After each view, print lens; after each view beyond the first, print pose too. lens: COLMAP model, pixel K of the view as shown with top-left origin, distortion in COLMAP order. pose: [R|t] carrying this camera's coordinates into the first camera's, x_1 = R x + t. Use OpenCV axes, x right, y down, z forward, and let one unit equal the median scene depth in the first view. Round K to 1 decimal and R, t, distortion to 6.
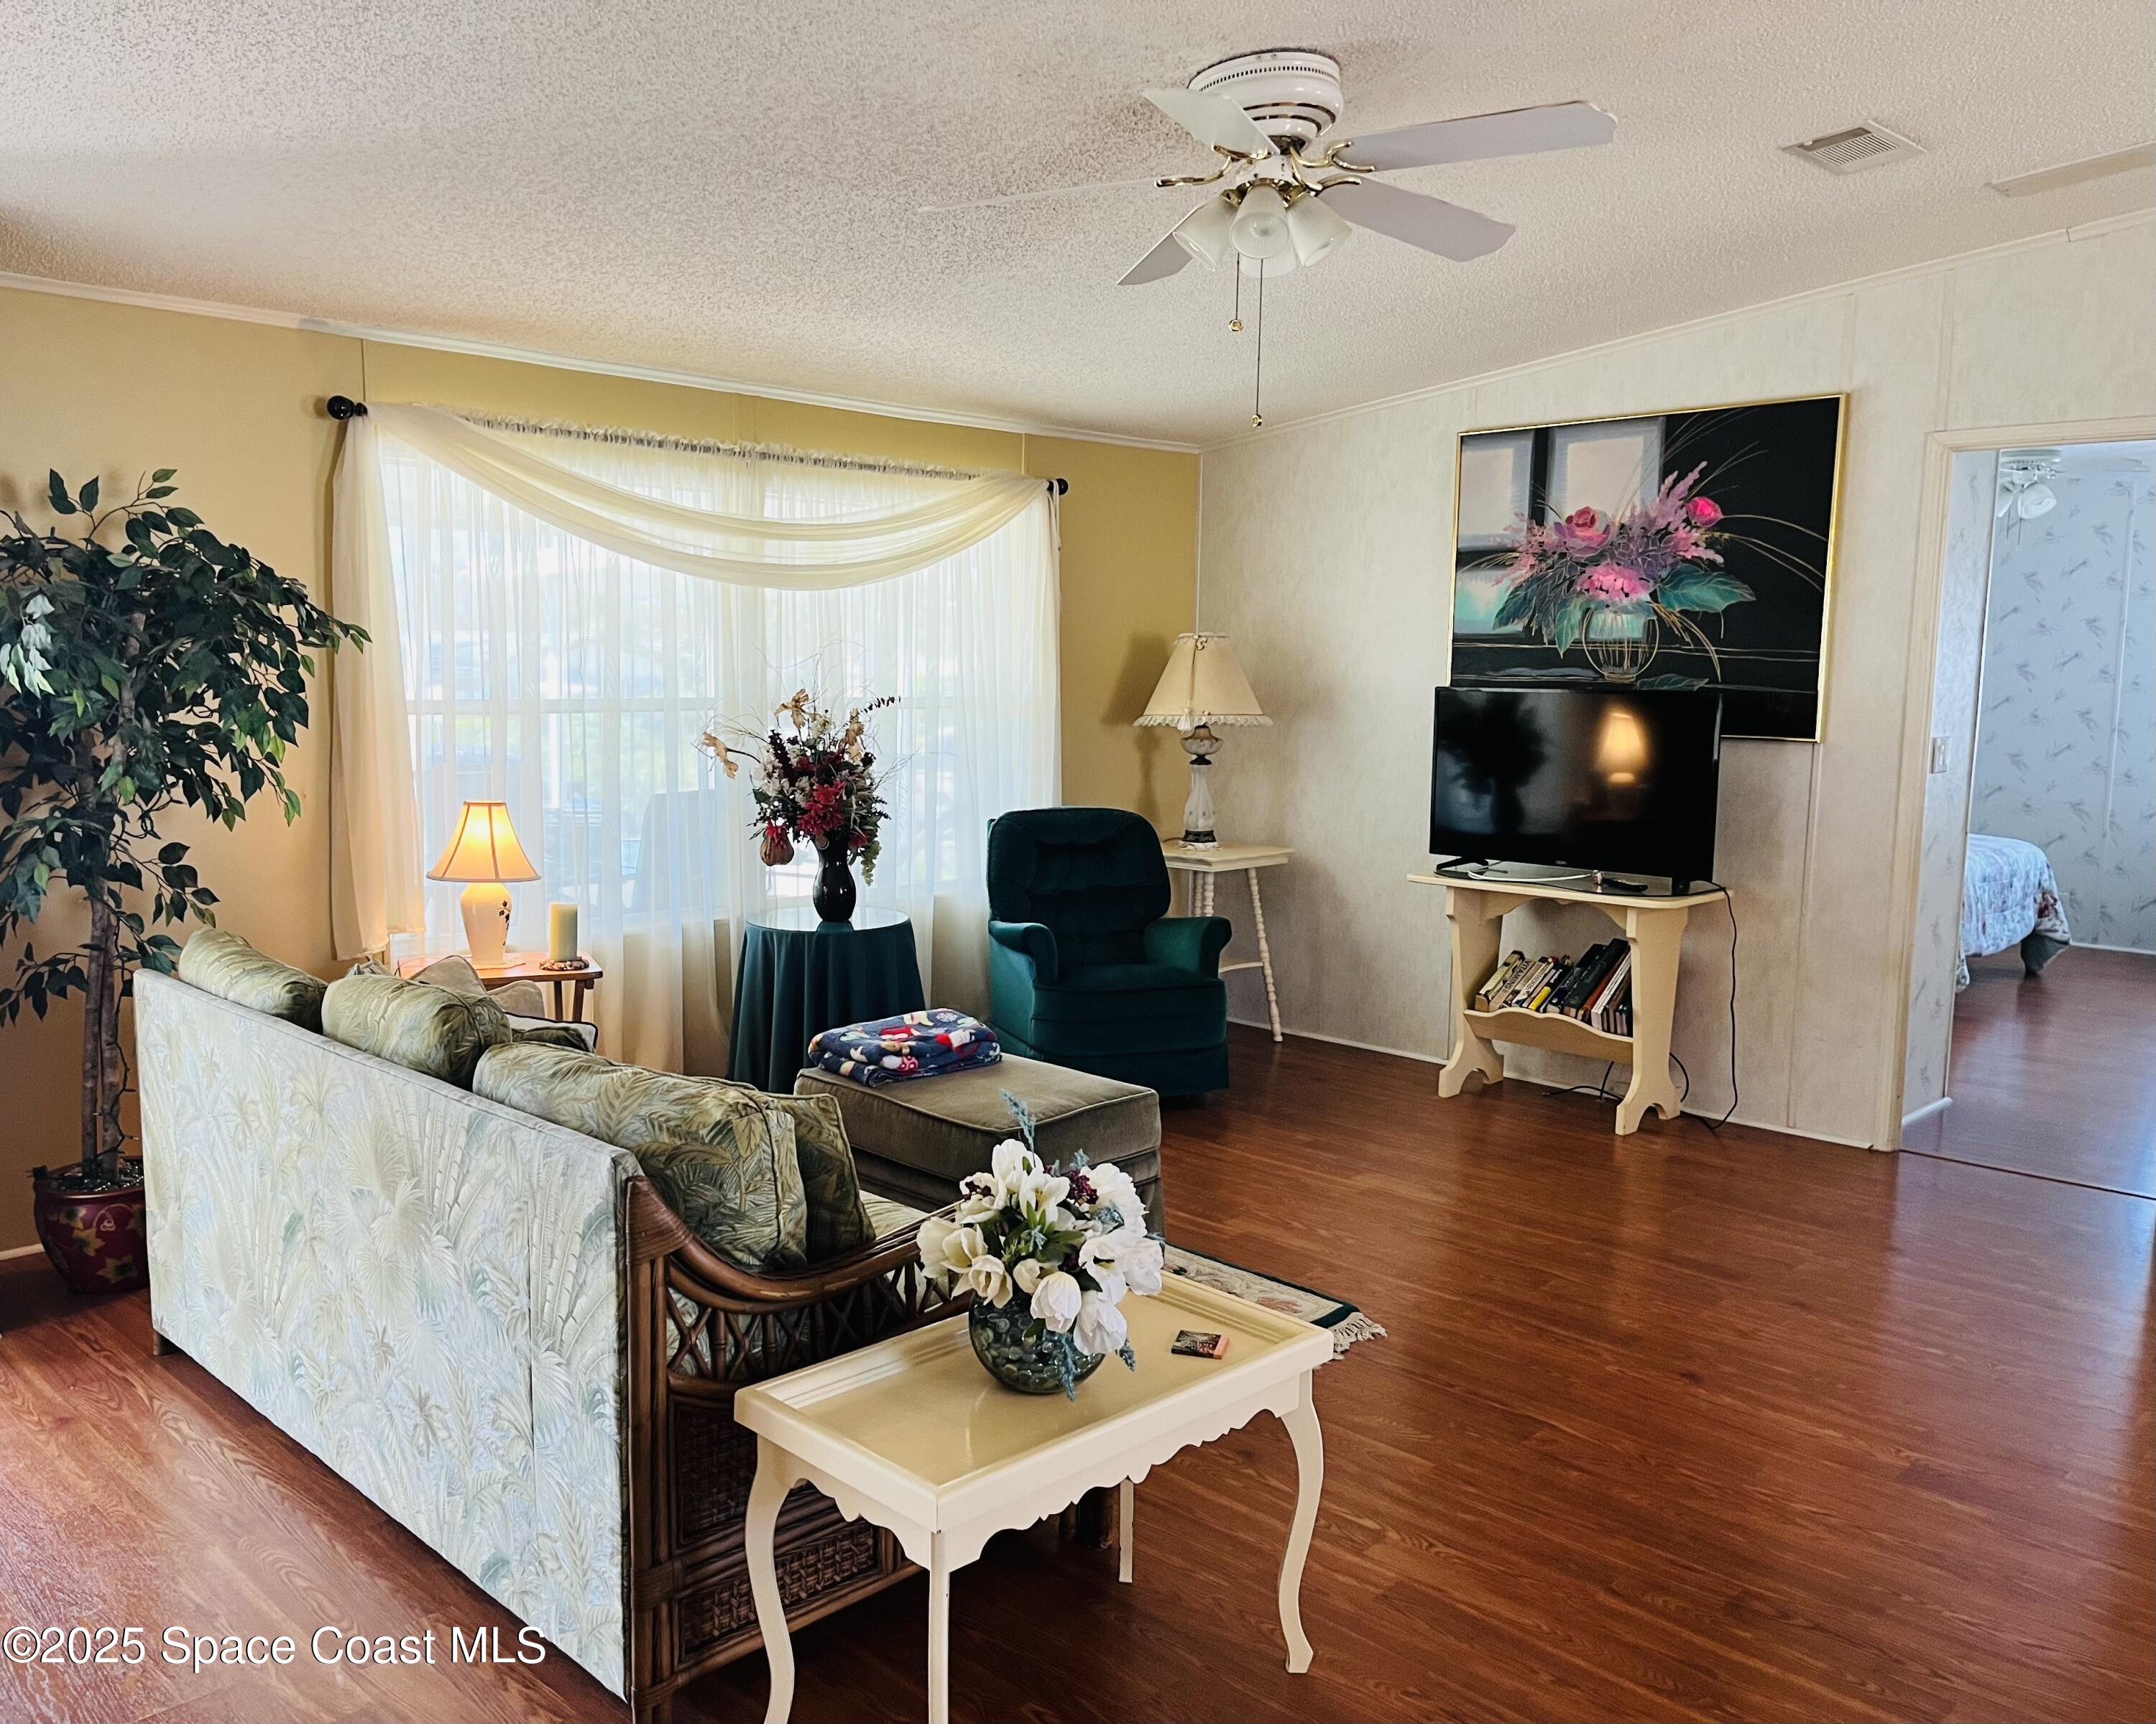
lens RADIAL K [[1712.4, 0, 1072.8], [0, 1712.4, 864.6], [0, 0, 1]] dist [0.002396, 0.001188]
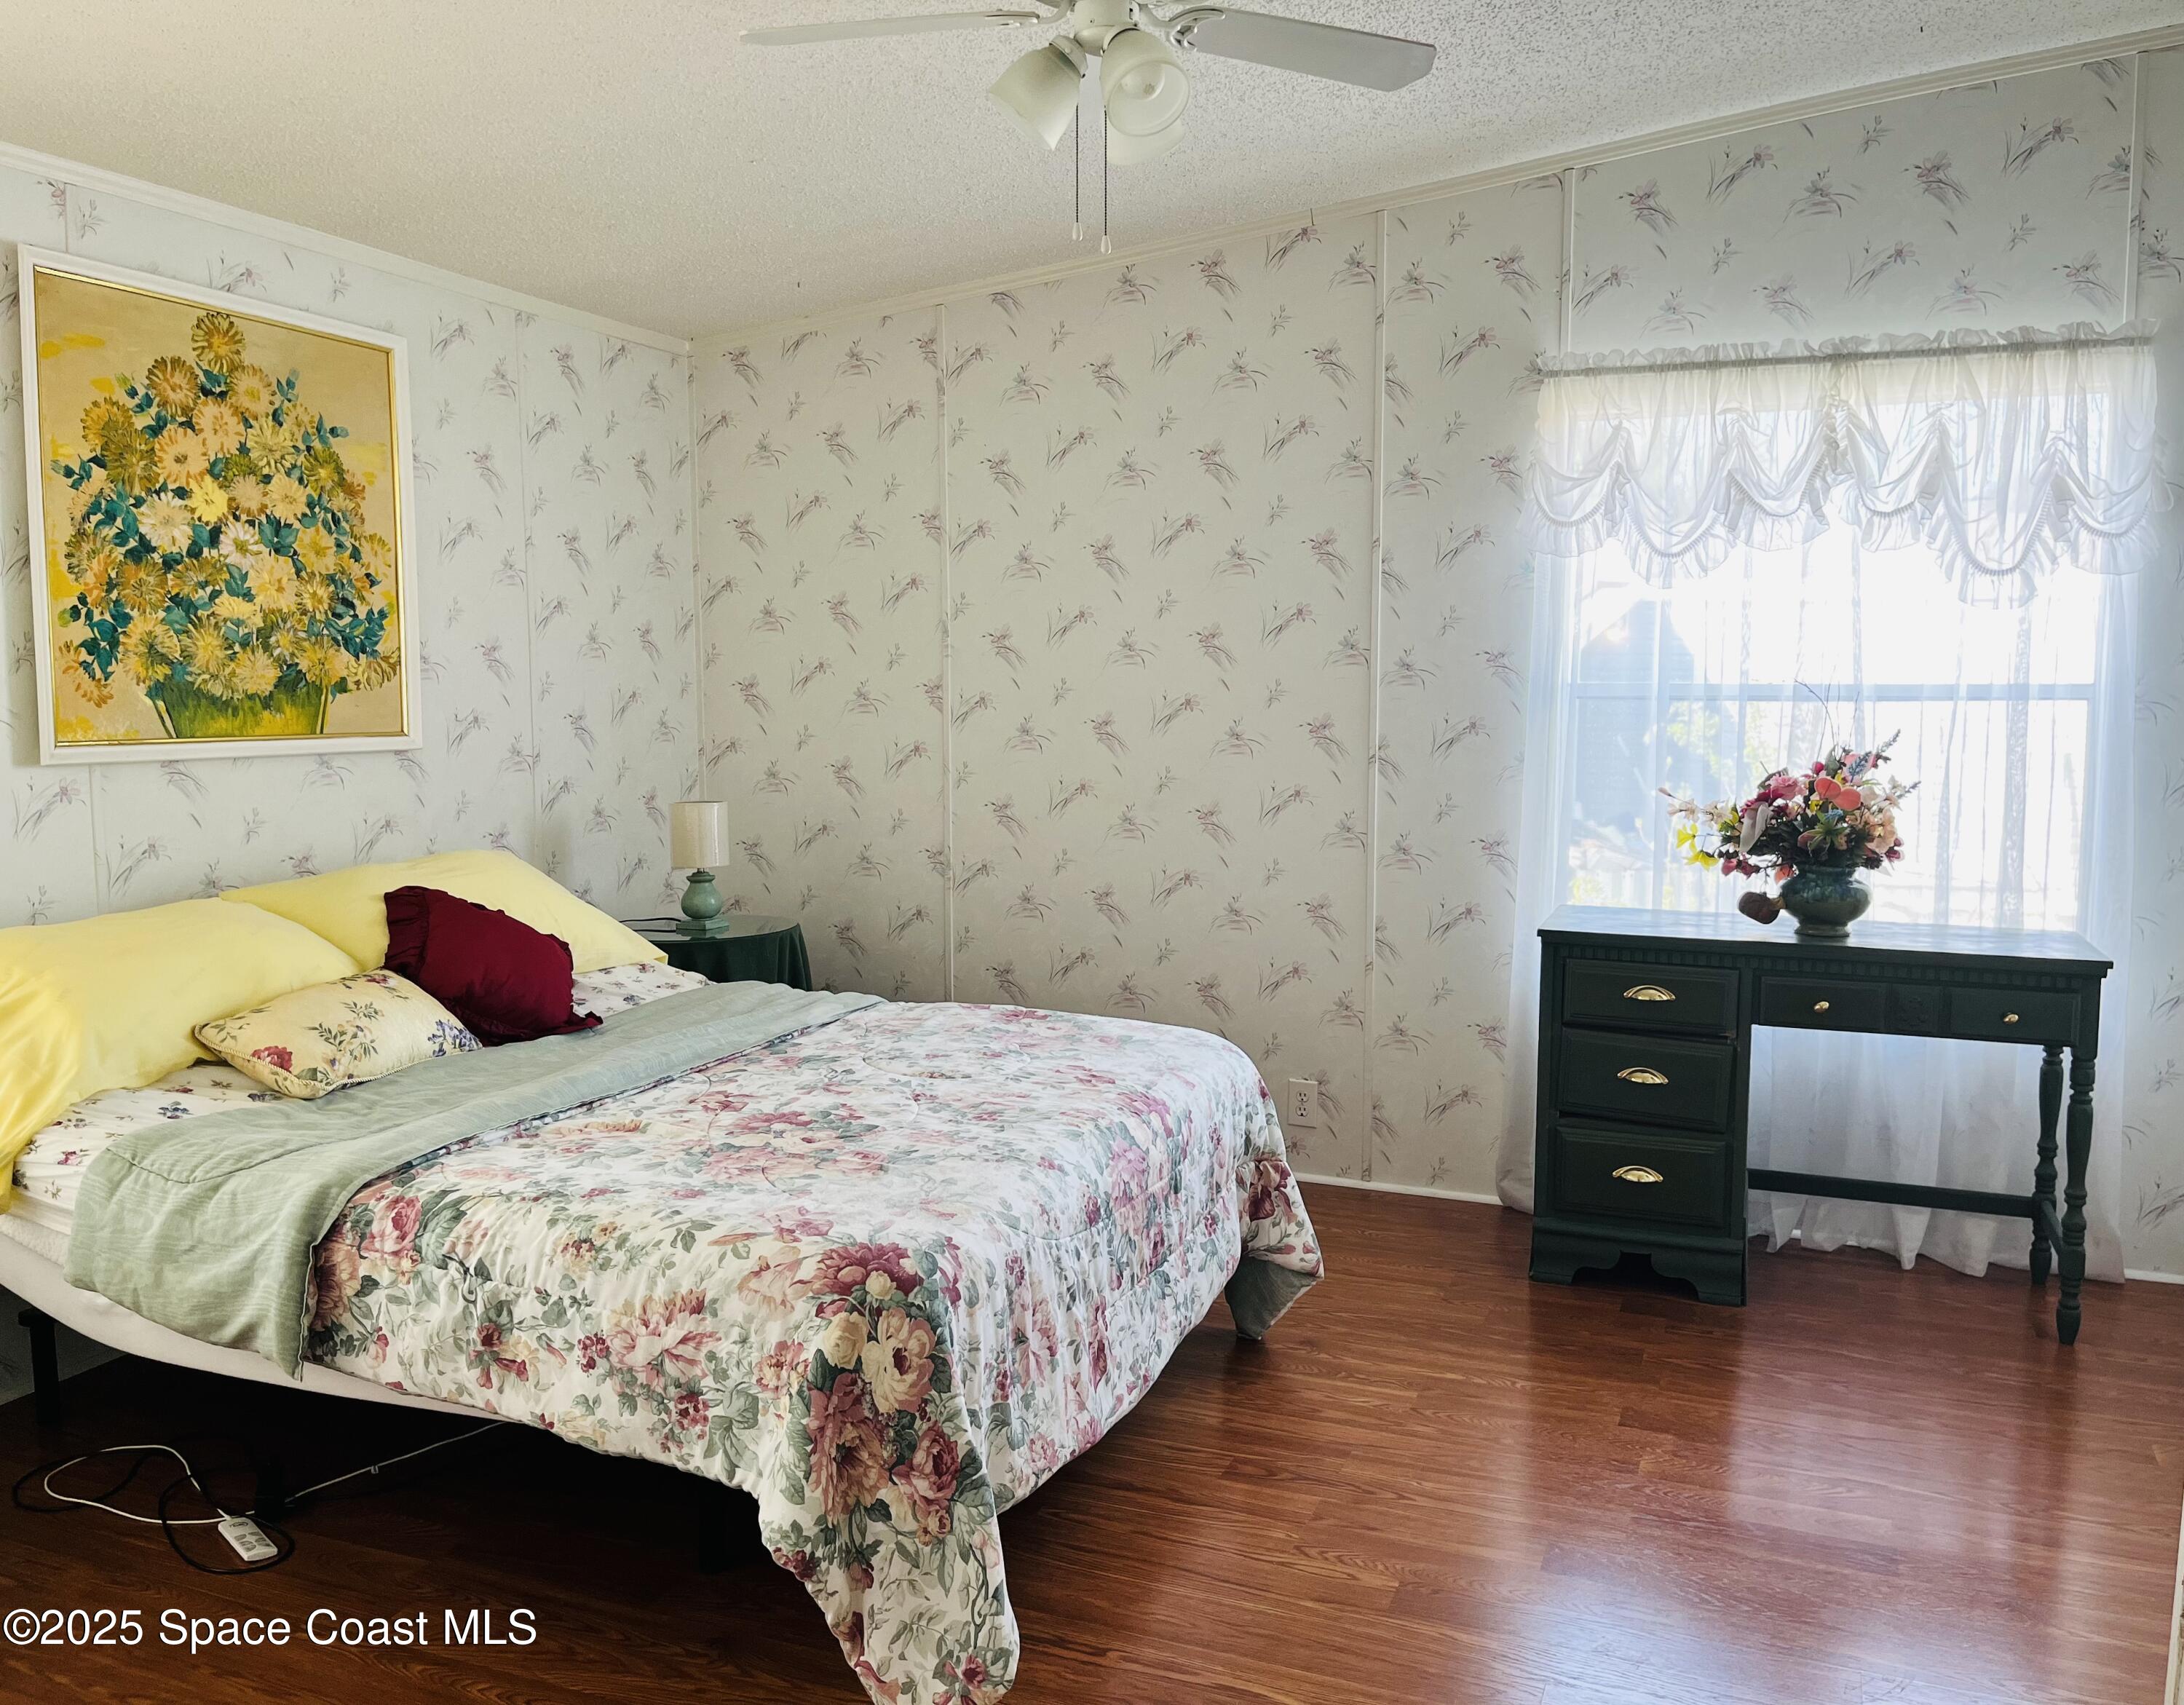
lens RADIAL K [[1723.2, 0, 1093.2], [0, 1723.2, 849.4], [0, 0, 1]] dist [0.008285, 0.000192]
pose [[0.923538, -0.053840, 0.379710, 0.372540], [0.060426, 0.998158, -0.005438, -0.059746], [-0.378718, 0.027967, 0.925090, 0.621908]]
